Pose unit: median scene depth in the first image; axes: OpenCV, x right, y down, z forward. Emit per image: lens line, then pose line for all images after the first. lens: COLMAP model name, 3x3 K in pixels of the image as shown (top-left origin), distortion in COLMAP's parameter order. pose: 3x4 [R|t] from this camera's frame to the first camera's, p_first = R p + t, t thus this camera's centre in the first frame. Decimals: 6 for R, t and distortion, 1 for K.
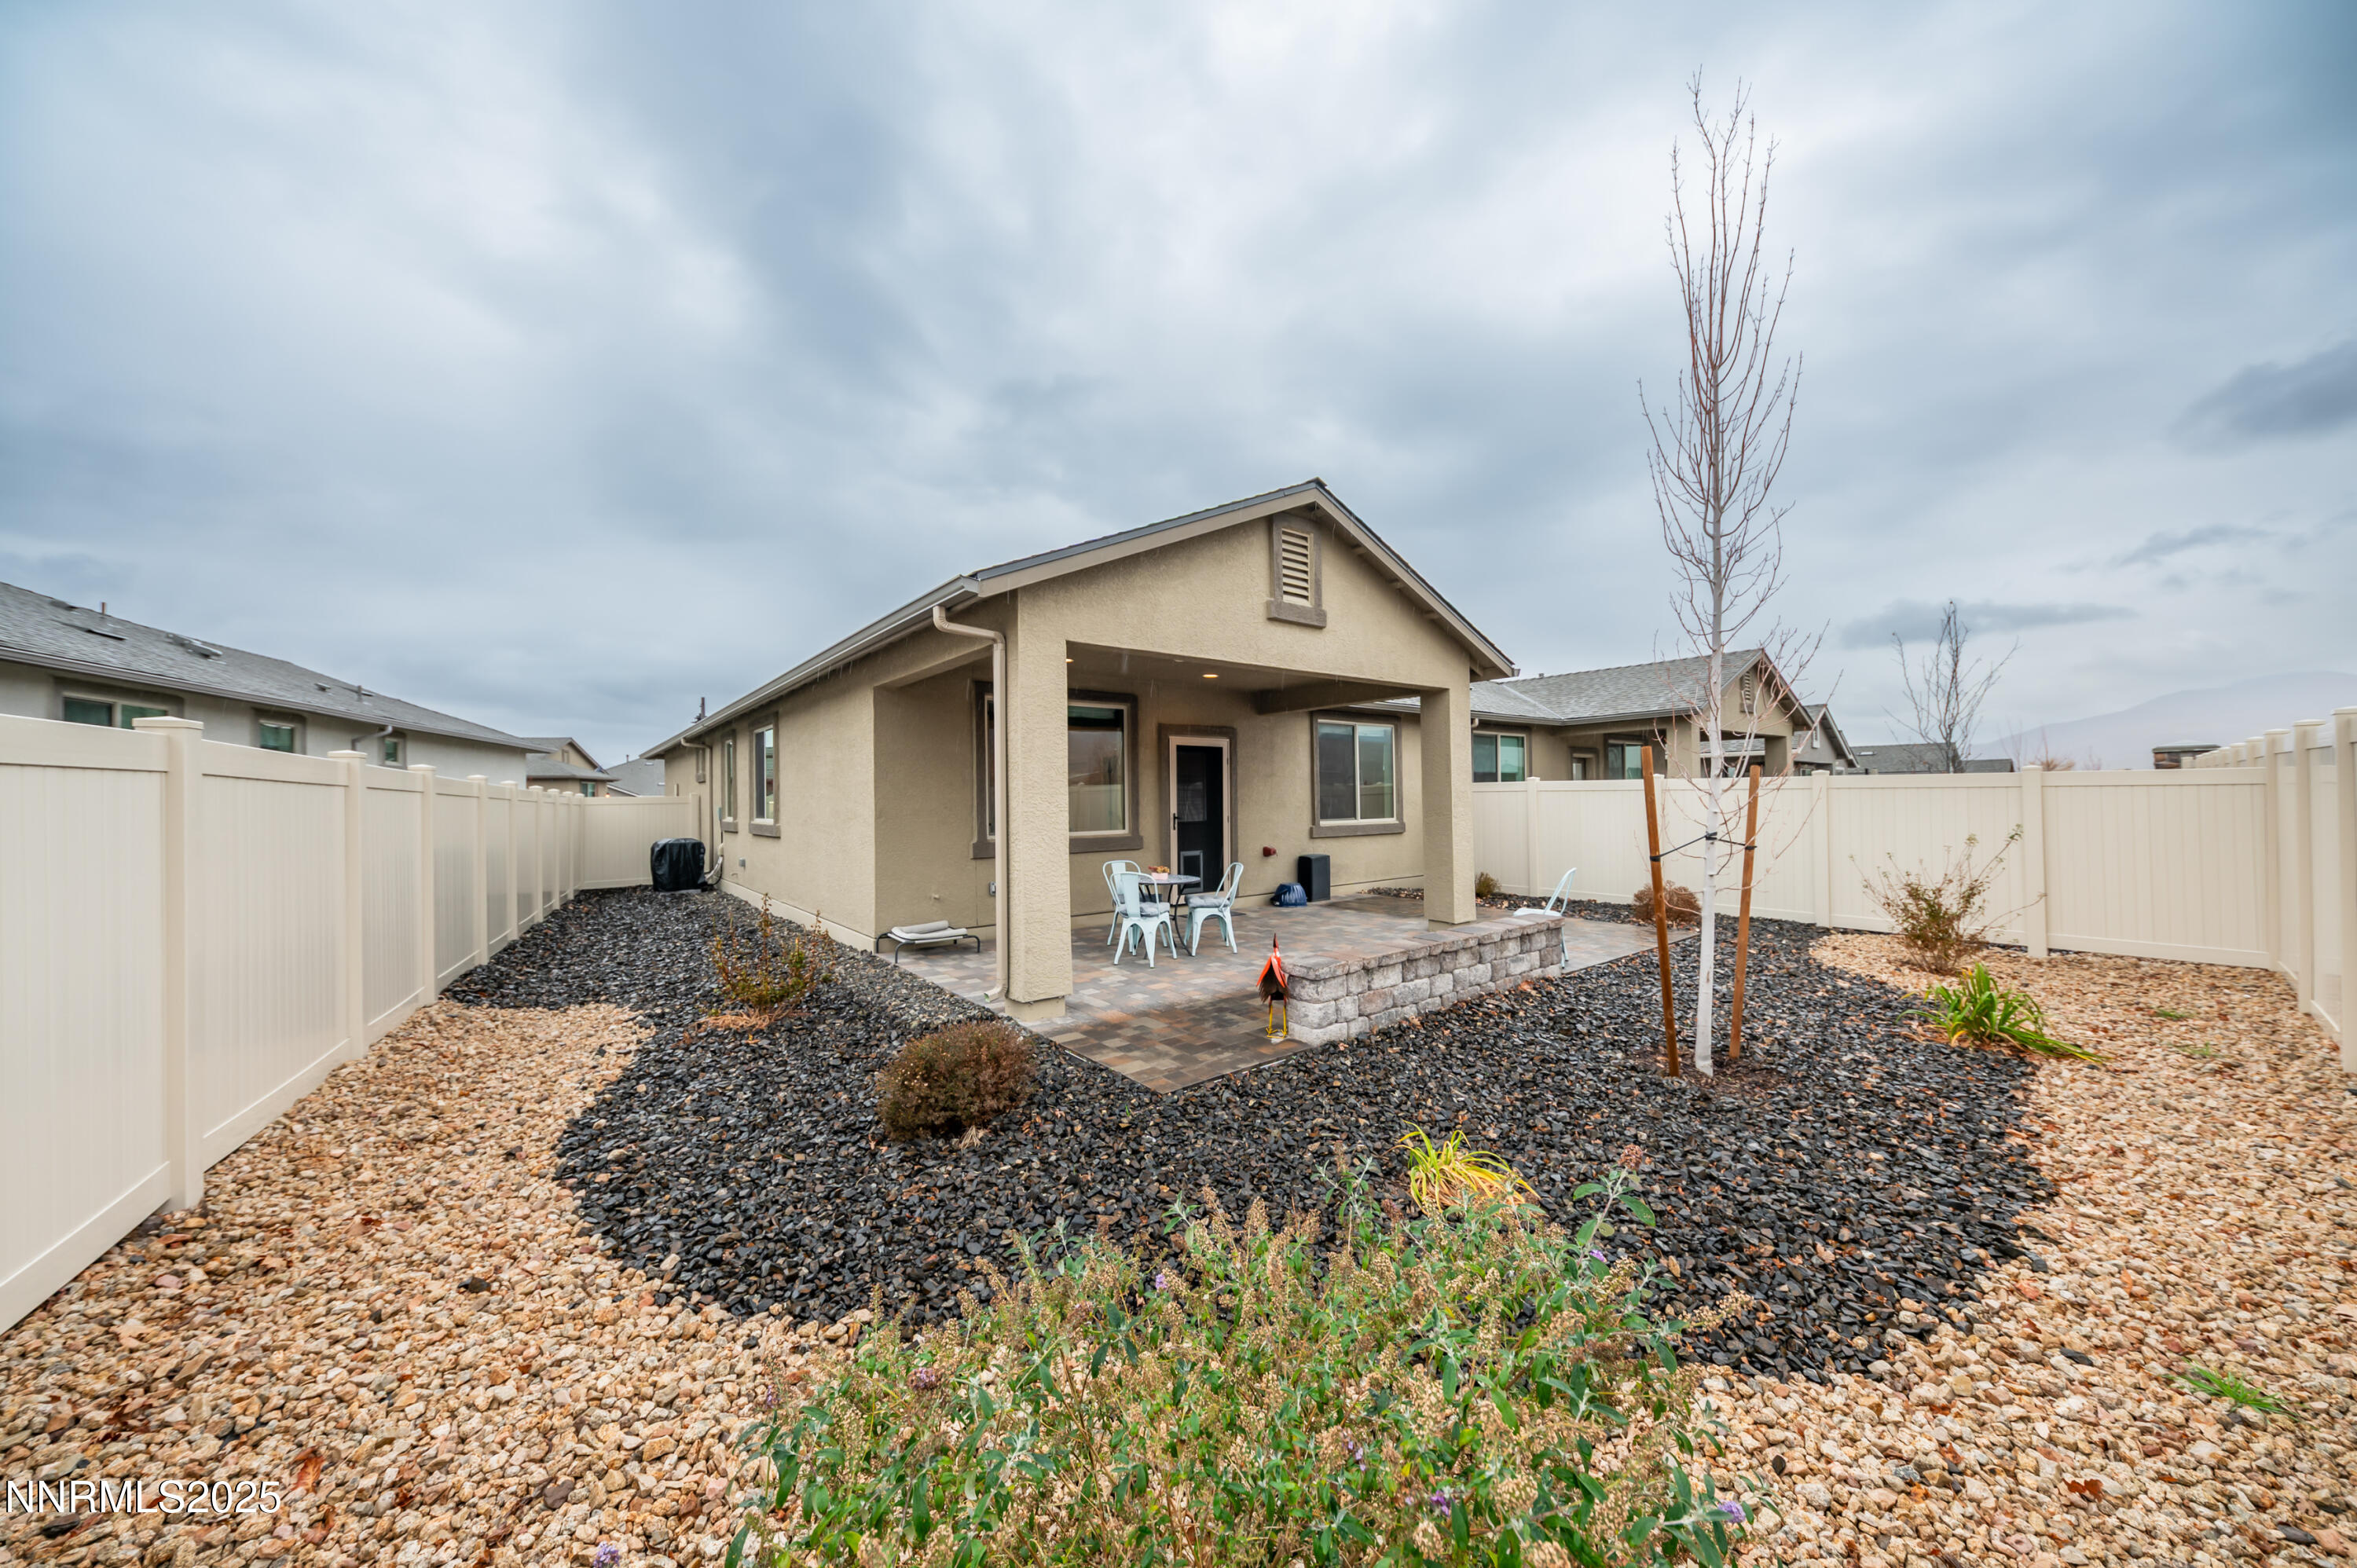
lens RADIAL K [[839.7, 0, 1113.7], [0, 839.7, 800.4], [0, 0, 1]] dist [-0.000487, -0.000005]
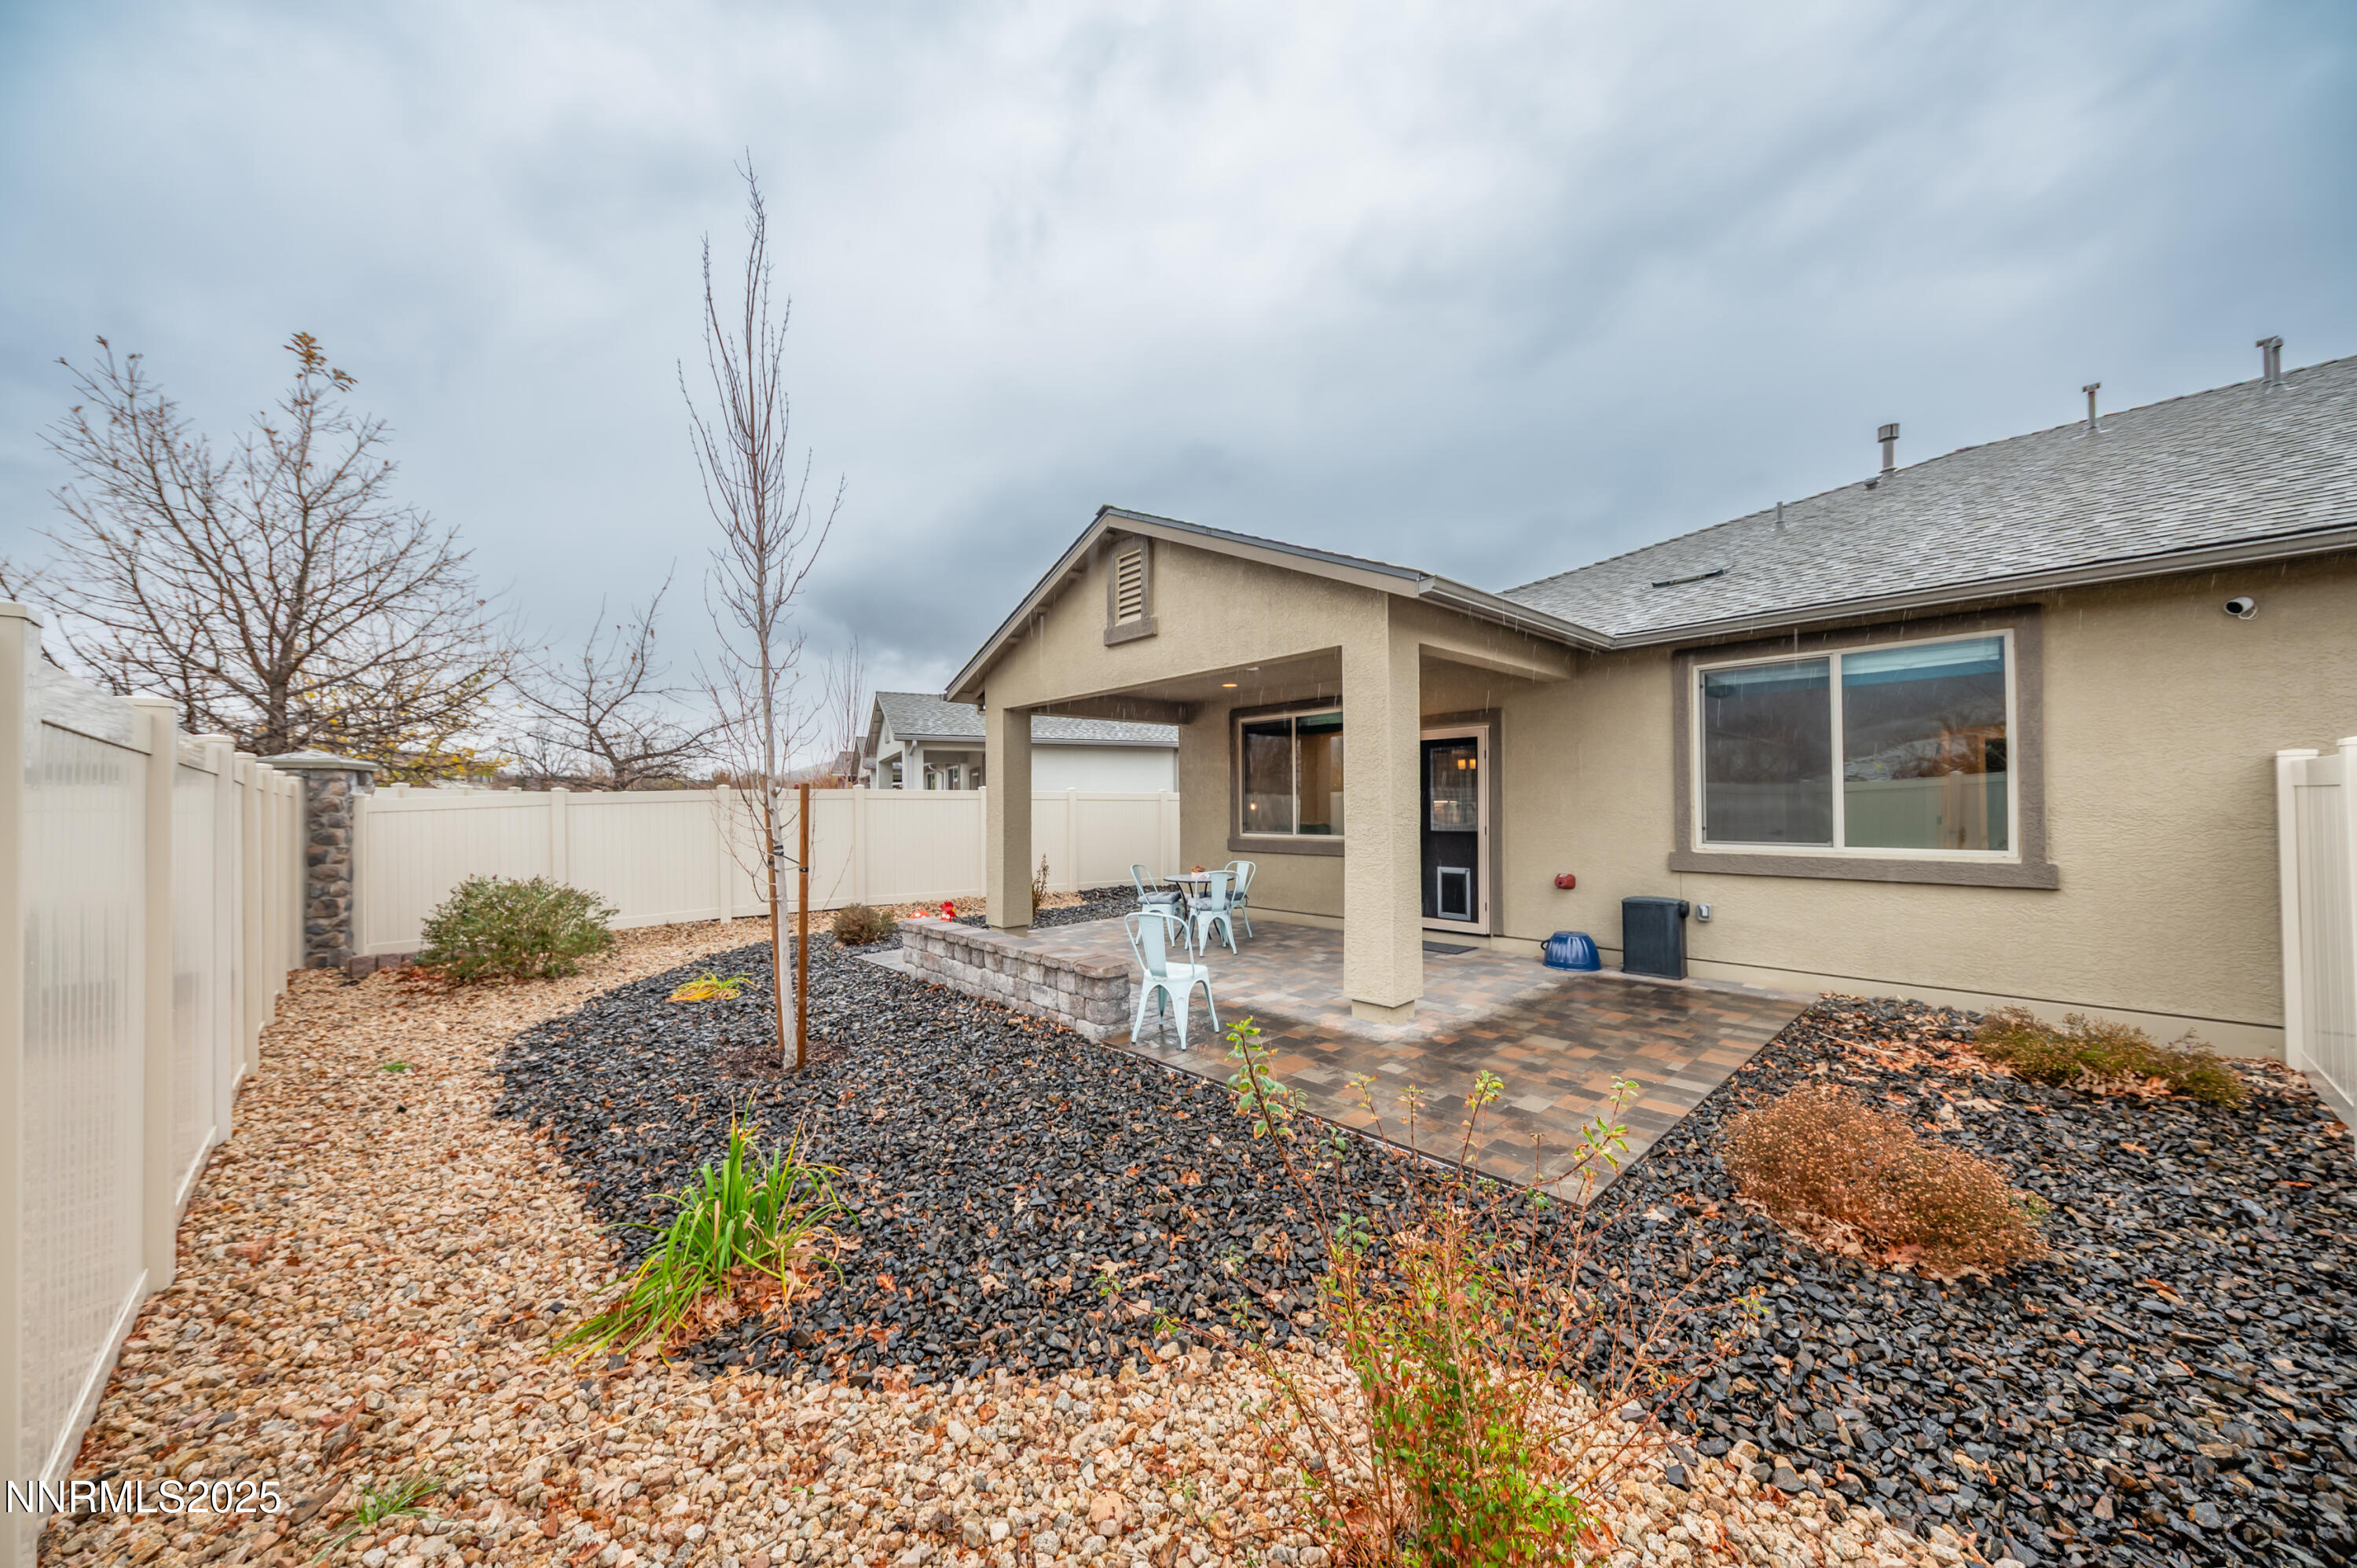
lens RADIAL K [[839.7, 0, 1113.7], [0, 839.7, 800.4], [0, 0, 1]] dist [-0.000487, -0.000005]
pose [[0.097732, -0.000723, -0.995212, 0.813040], [0.000187, 1.000000, -0.000708, -0.004767], [0.995213, -0.000117, 0.097733, 0.569717]]
